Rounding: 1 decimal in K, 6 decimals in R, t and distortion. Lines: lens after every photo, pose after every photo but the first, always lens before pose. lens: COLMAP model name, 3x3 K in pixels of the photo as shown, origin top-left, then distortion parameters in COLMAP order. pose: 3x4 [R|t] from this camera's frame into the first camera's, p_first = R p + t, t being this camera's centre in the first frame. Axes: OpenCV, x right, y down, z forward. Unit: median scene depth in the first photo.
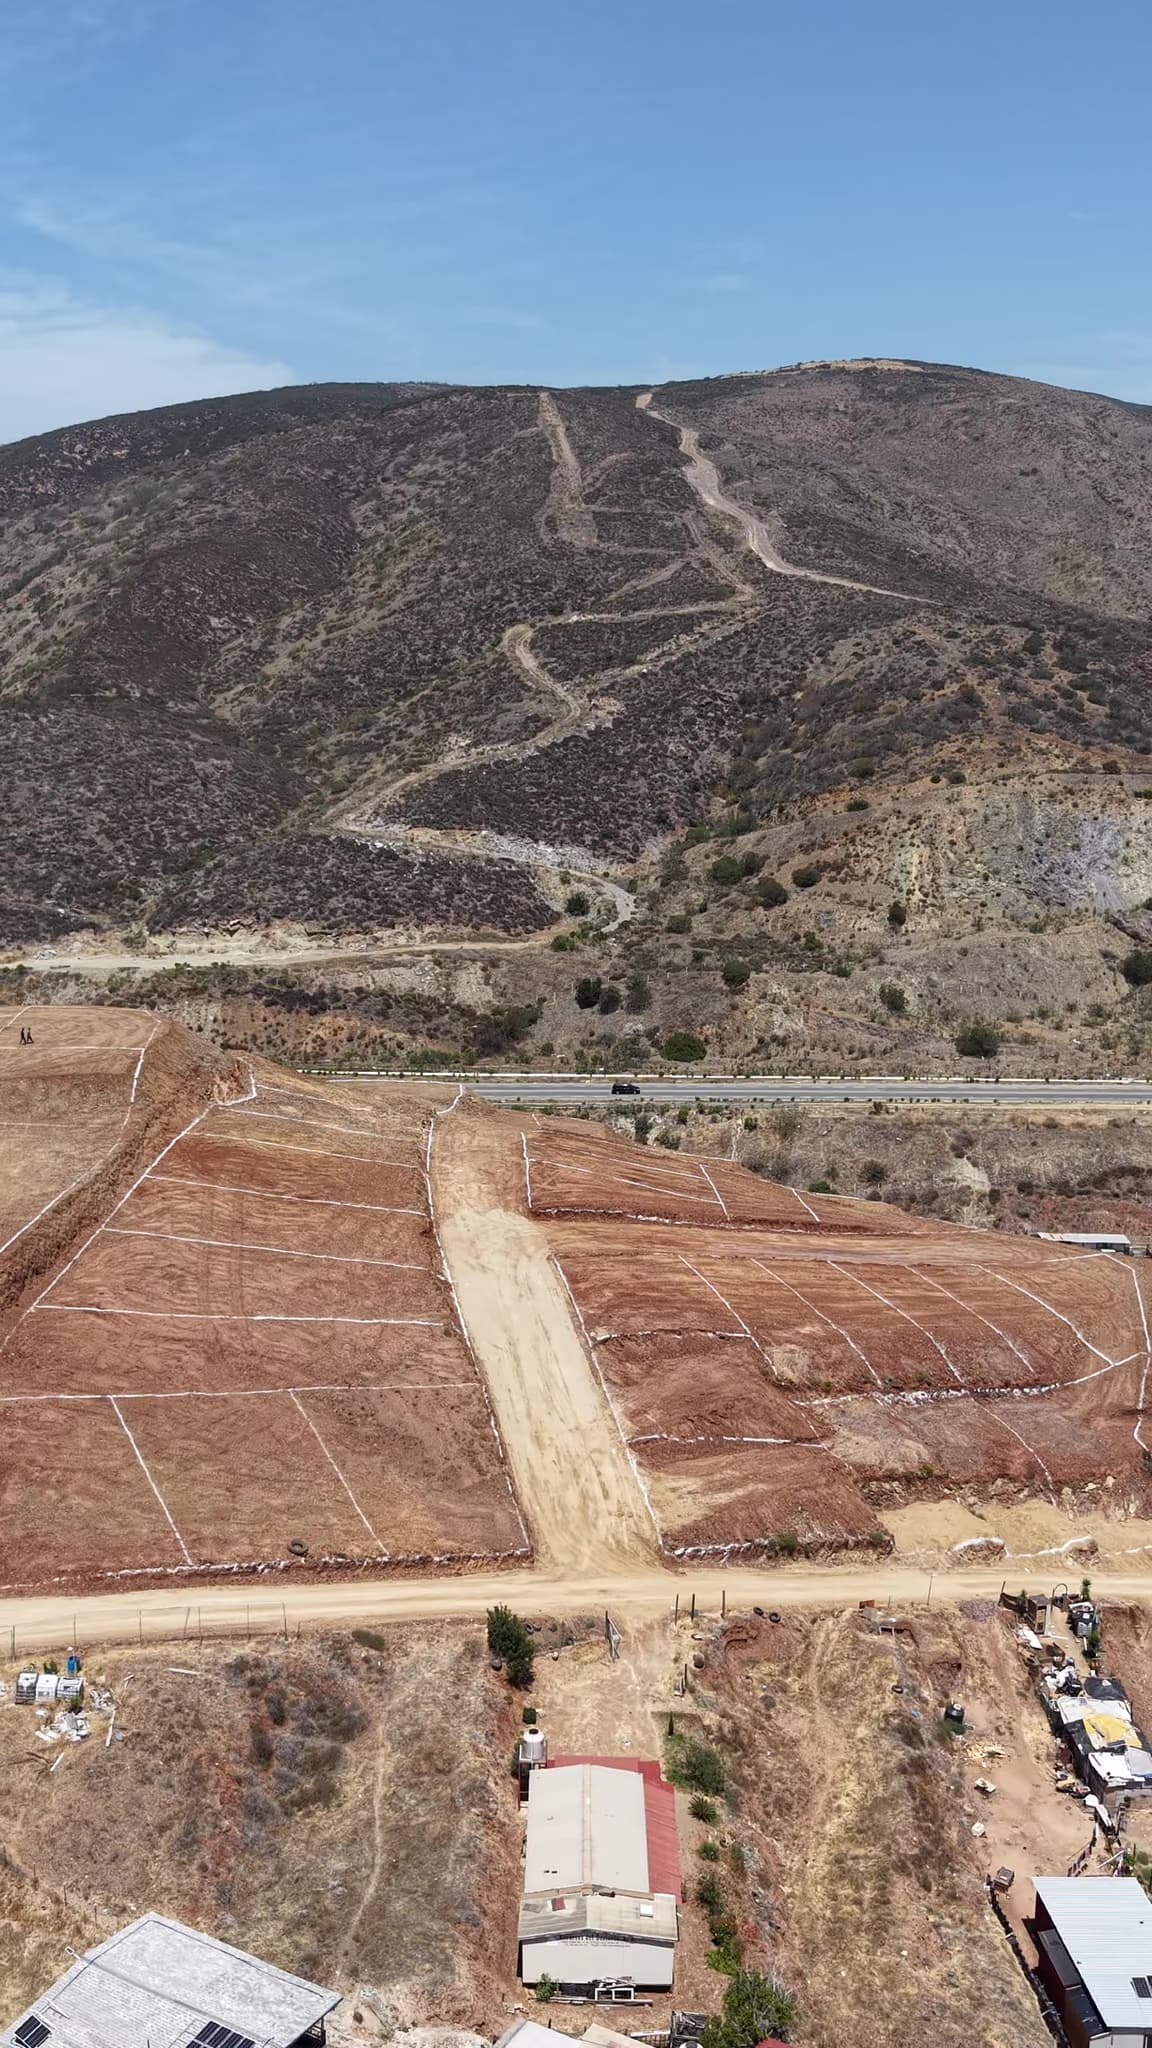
lens RADIAL K [[1910.5, 0, 561.0], [0, 1910.5, 1028.2], [0, 0, 1]] dist [0.195914, -0.675809]
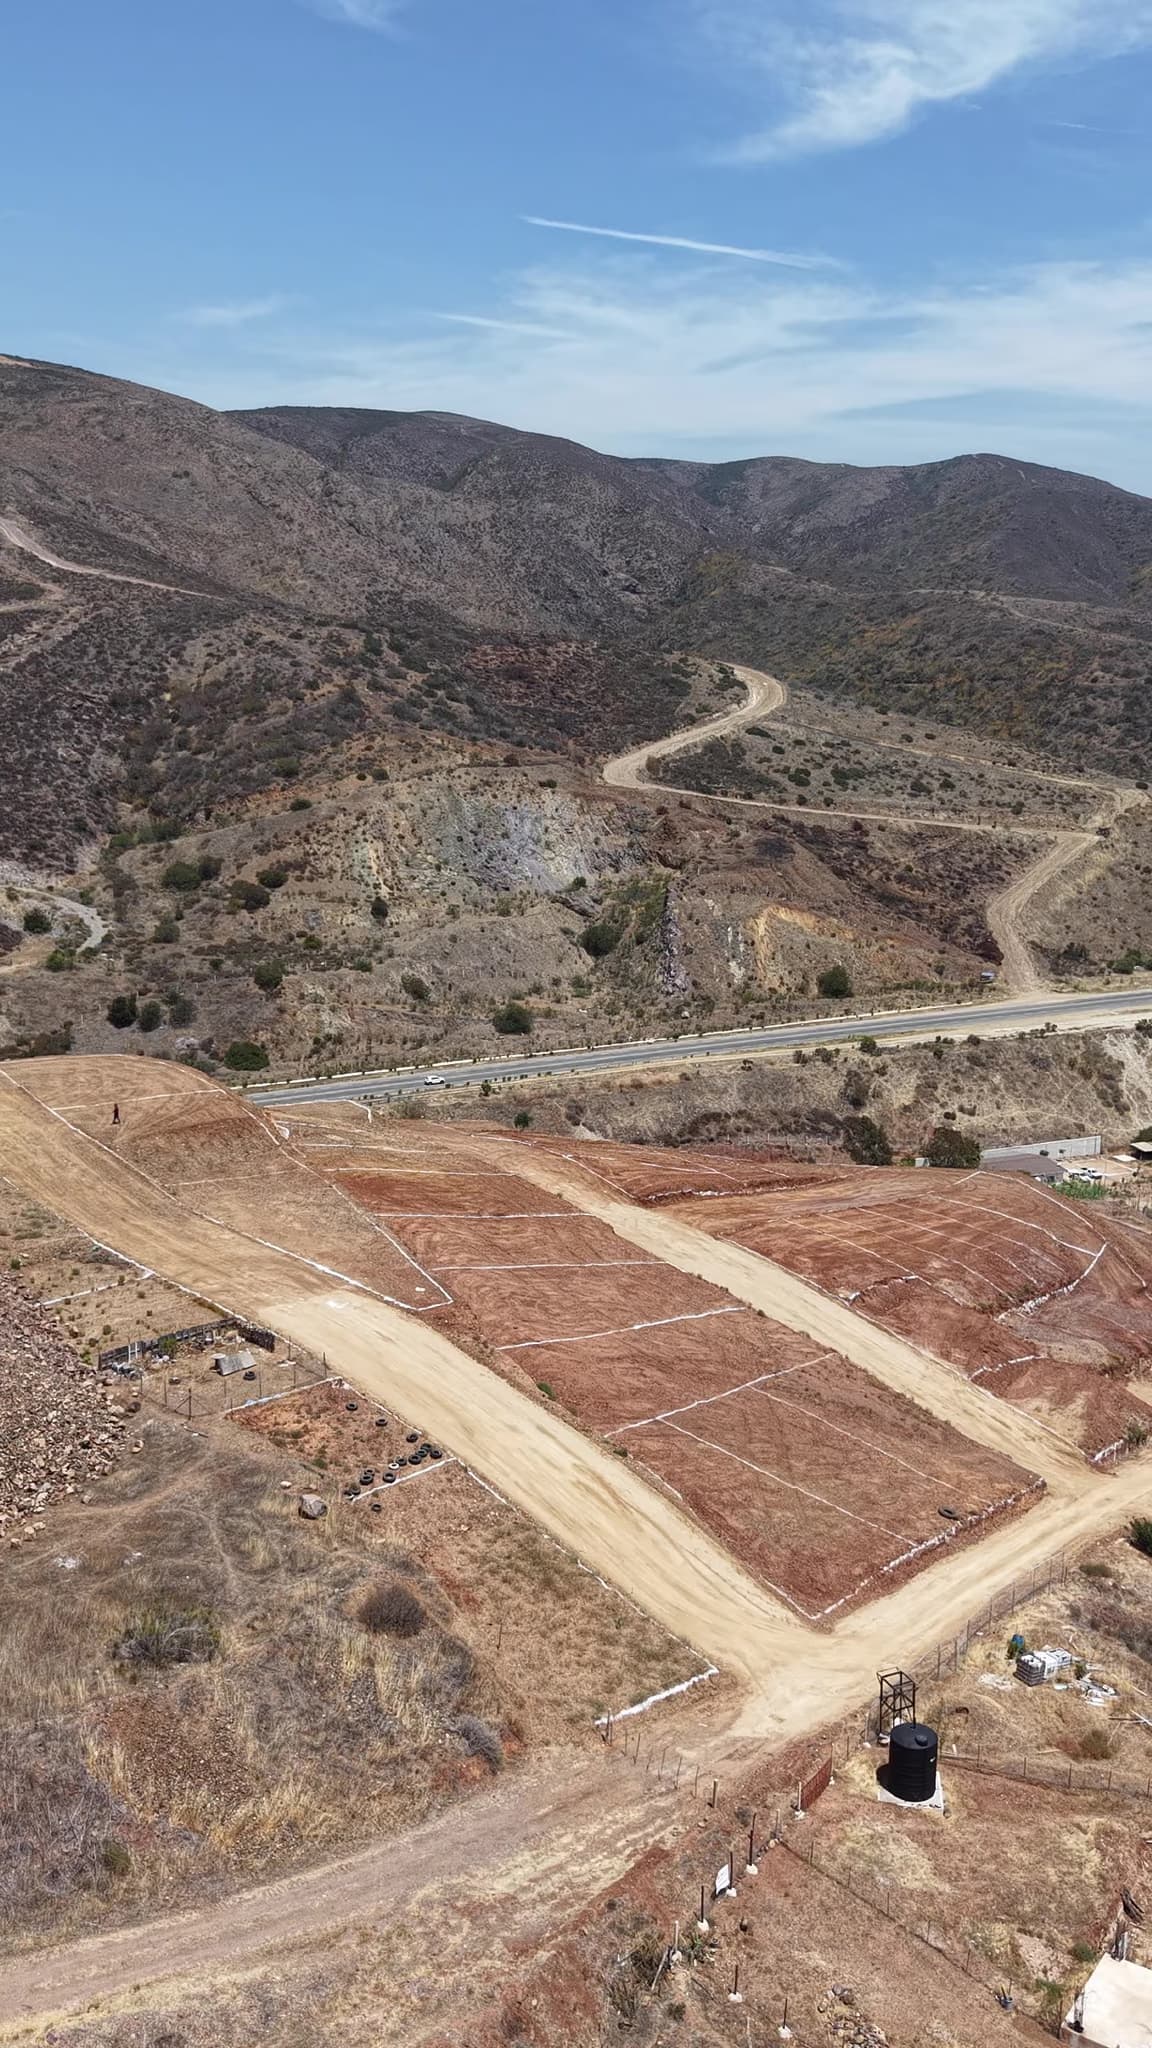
lens RADIAL K [[1910.5, 0, 561.0], [0, 1910.5, 1028.2], [0, 0, 1]] dist [0.195914, -0.675809]
pose [[0.871945, -0.103036, 0.478639, -0.225784], [0.102868, 0.994338, 0.026653, -0.011756], [-0.478675, 0.025997, 0.877607, 0.049889]]
